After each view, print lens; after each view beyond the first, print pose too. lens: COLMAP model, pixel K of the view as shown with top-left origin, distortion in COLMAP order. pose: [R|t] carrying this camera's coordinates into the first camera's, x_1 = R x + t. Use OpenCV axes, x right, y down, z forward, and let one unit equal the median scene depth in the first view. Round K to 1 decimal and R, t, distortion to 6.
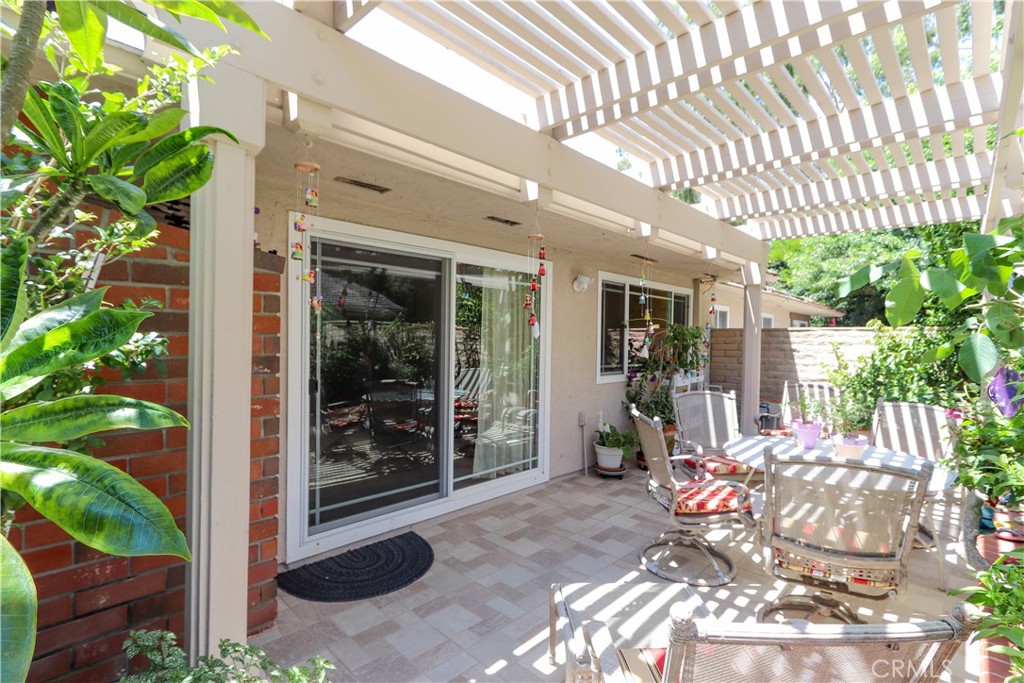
lens RADIAL K [[501.1, 0, 512.0], [0, 501.1, 341.5], [0, 0, 1]] dist [0.003720, 0.001264]
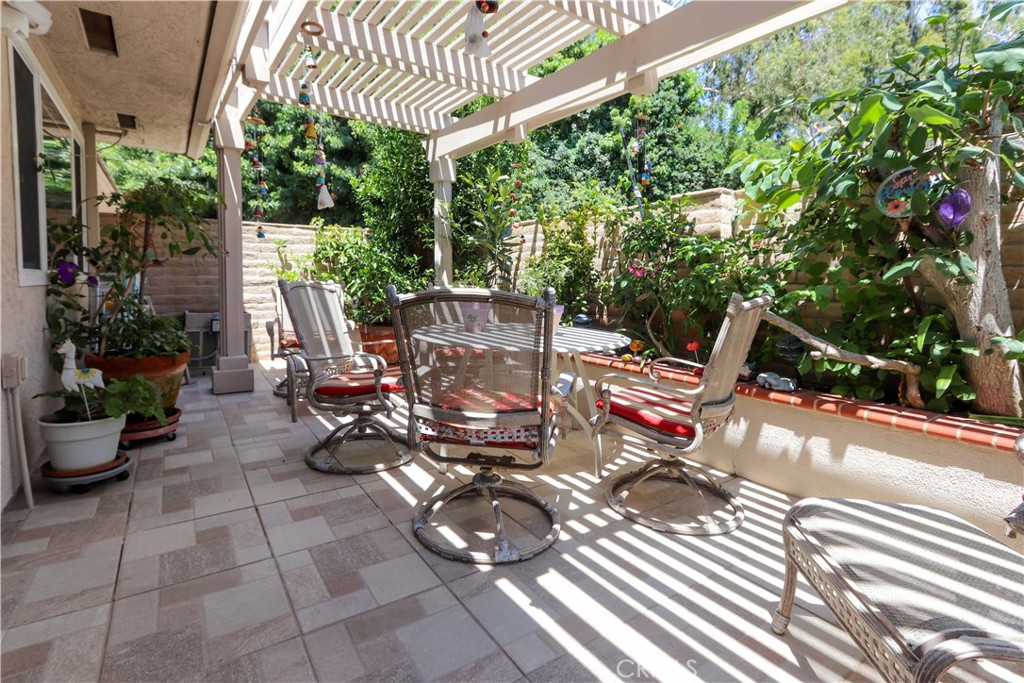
lens RADIAL K [[482.9, 0, 513.7], [0, 482.9, 291.6], [0, 0, 1]] dist [0.001859, 0.000412]
pose [[0.198009, -0.037850, 0.979469, -0.176038], [0.000014, 0.999254, 0.038611, 0.088722], [-0.980200, -0.007631, 0.197862, 0.621034]]
